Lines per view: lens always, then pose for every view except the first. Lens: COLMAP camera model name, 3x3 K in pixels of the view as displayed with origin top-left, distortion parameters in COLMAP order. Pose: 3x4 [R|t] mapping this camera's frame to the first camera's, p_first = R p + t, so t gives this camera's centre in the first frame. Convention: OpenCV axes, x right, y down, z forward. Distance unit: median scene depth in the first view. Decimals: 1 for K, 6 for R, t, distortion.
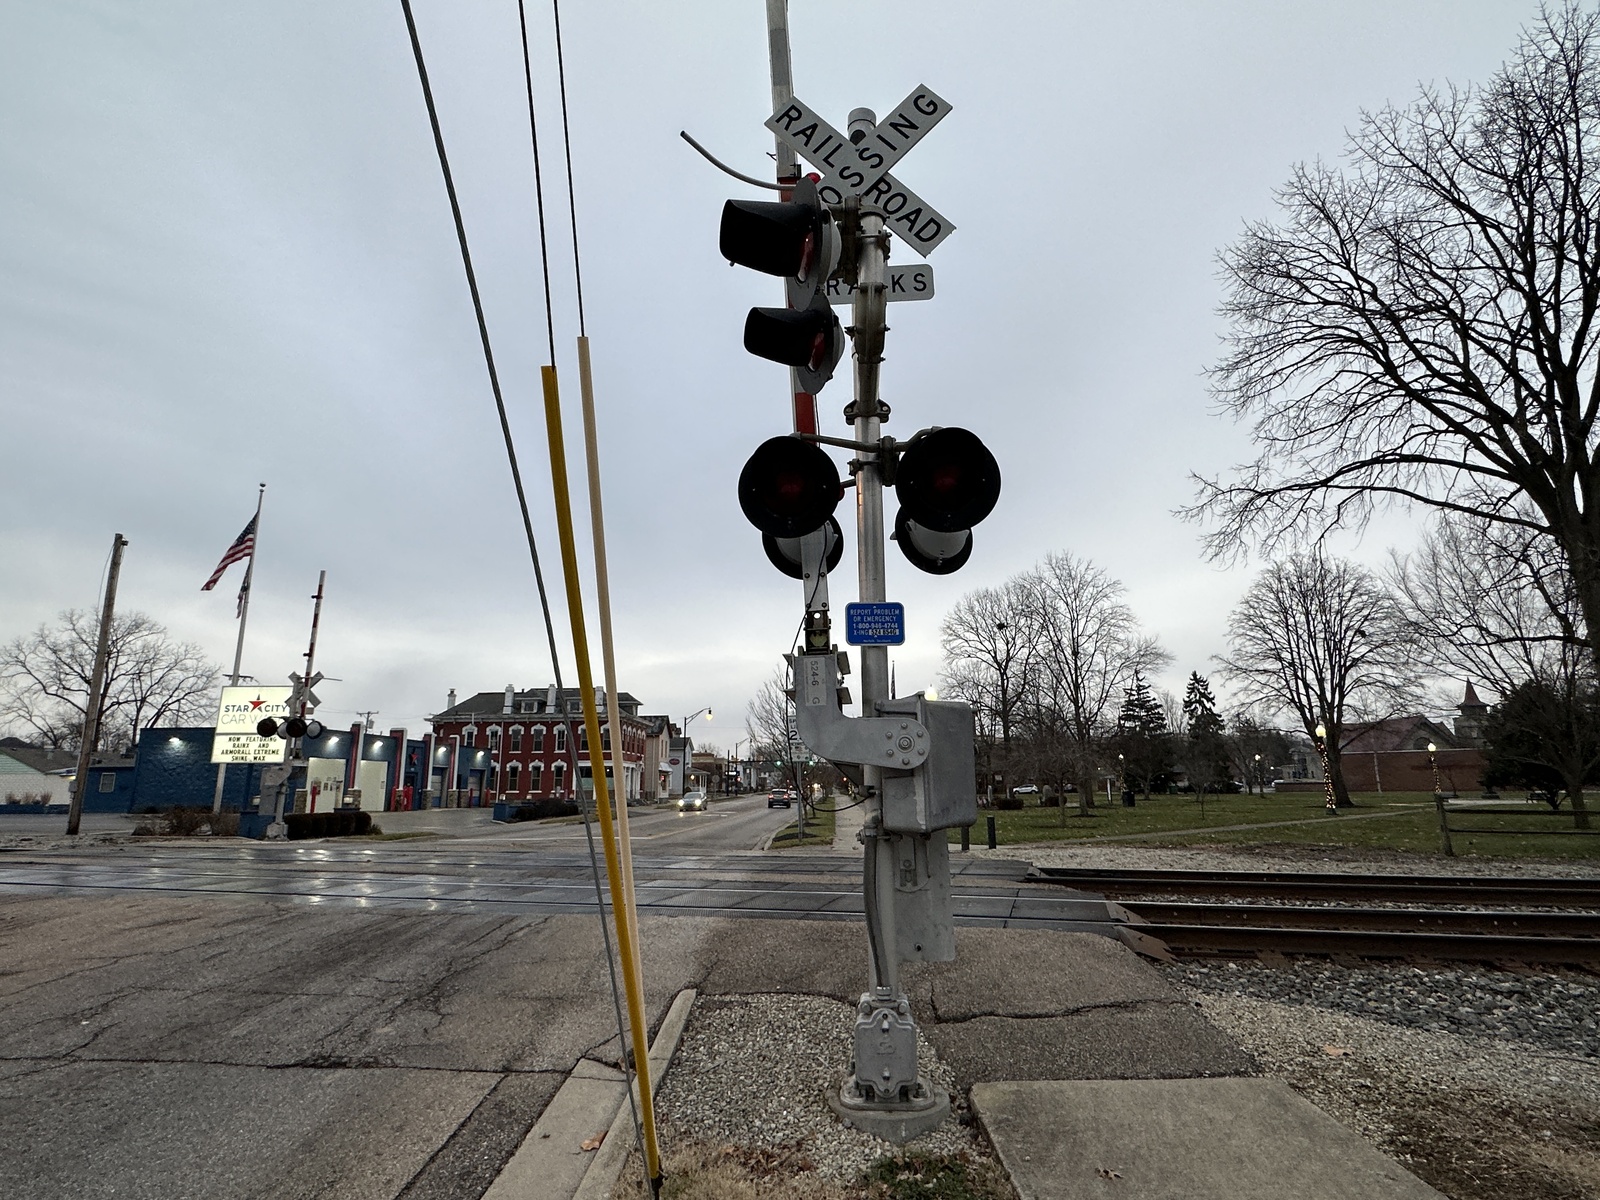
lens RADIAL K [[858.2, 0, 796.7], [0, 858.2, 603.5], [0, 0, 1]] dist [-0.006347, 0.002100]
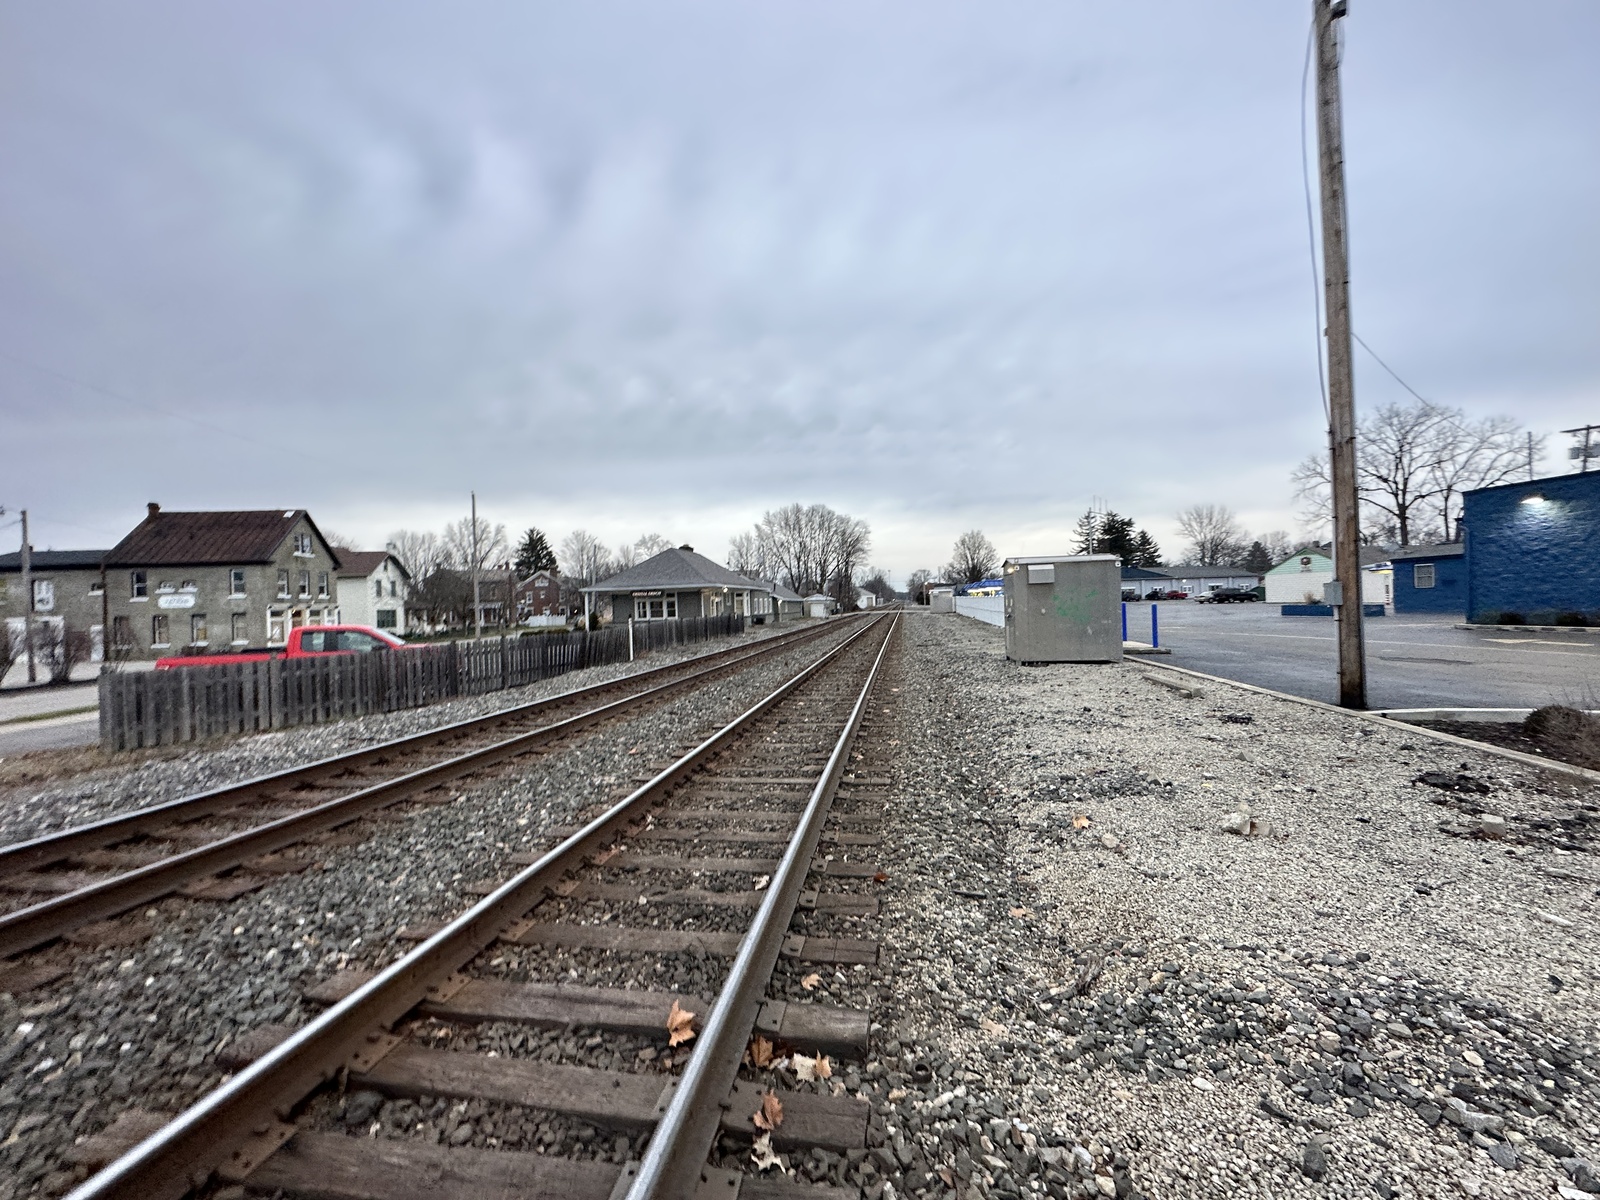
lens RADIAL K [[635.9, 0, 804.1], [0, 635.9, 603.8], [0, 0, 1]] dist [-0.004034, 0.000114]
pose [[0.124397, 0.001595, -0.992231, -0.248702], [0.243249, 0.969434, 0.032055, 0.063715], [0.961954, -0.245346, 0.120206, 0.312071]]
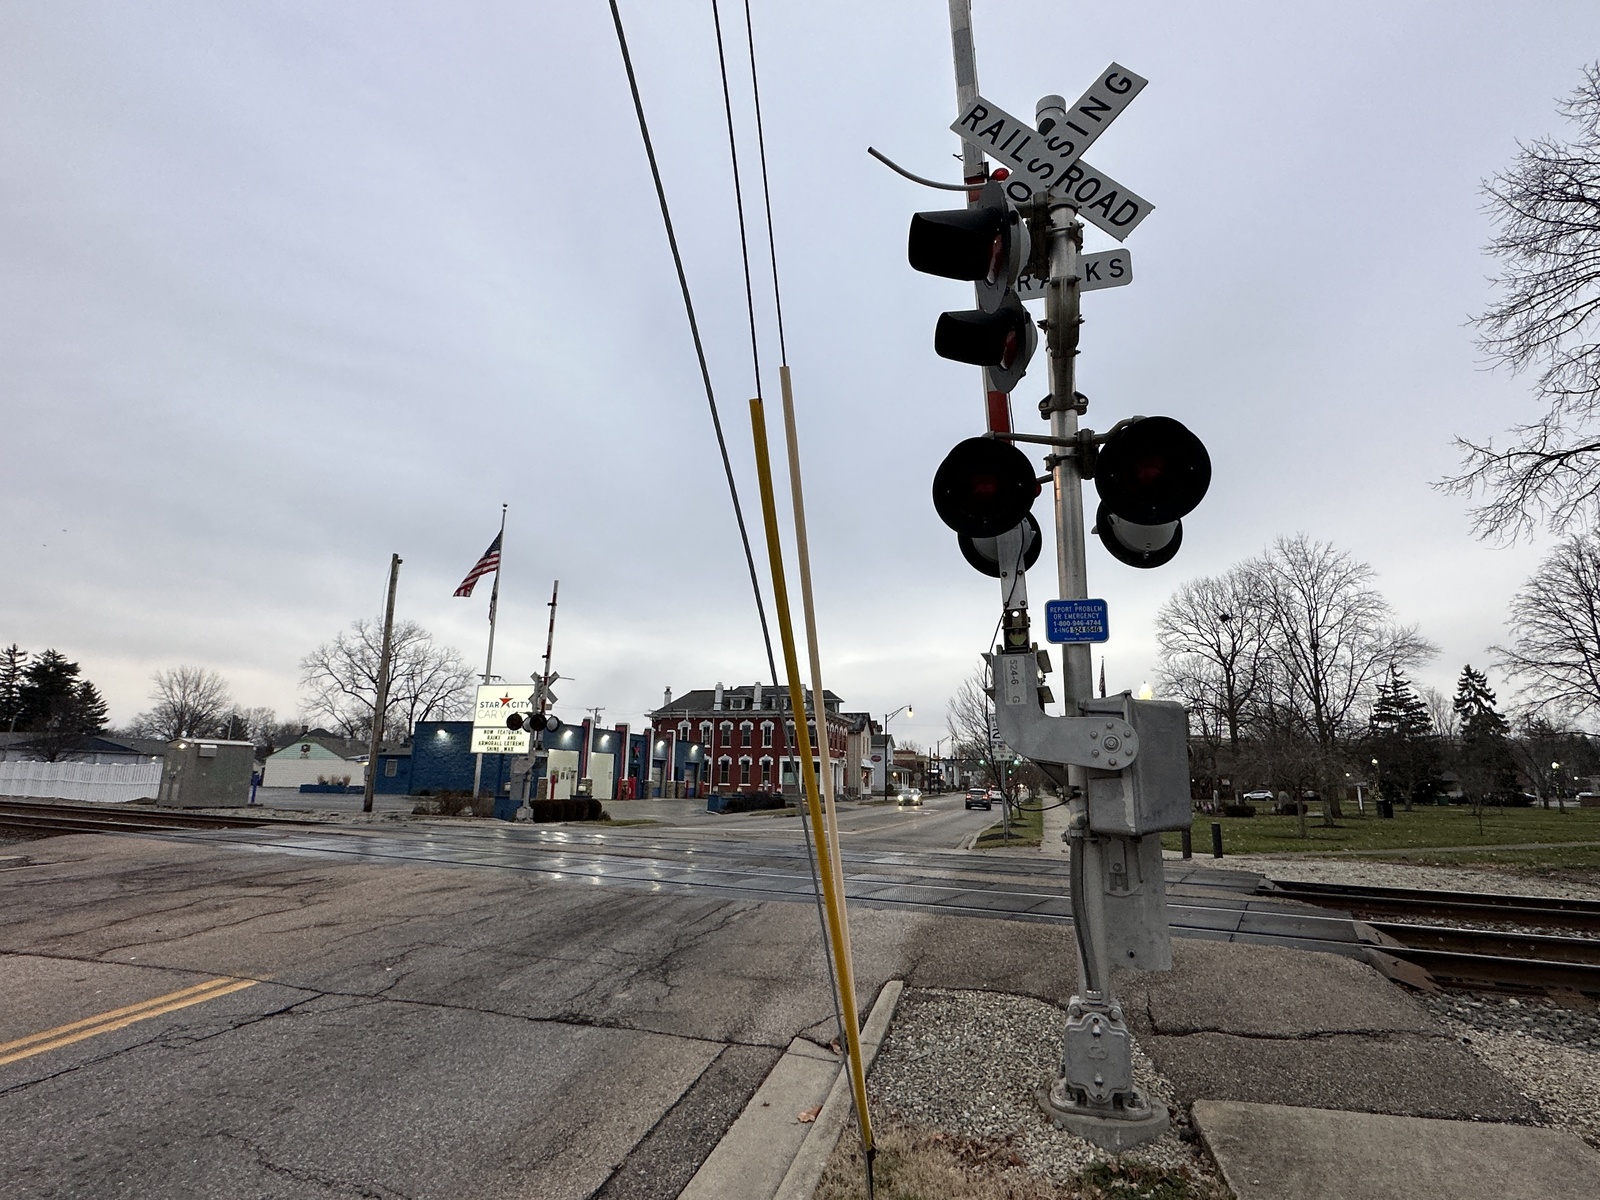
lens RADIAL K [[858.2, 0, 798.9], [0, 858.2, 601.3], [0, 0, 1]] dist [-0.006347, 0.002100]
pose [[0.974059, -0.023591, -0.225060, 0.001382], [0.023711, 0.999717, -0.002172, -0.002075], [0.225048, -0.003220, 0.974342, -0.012500]]
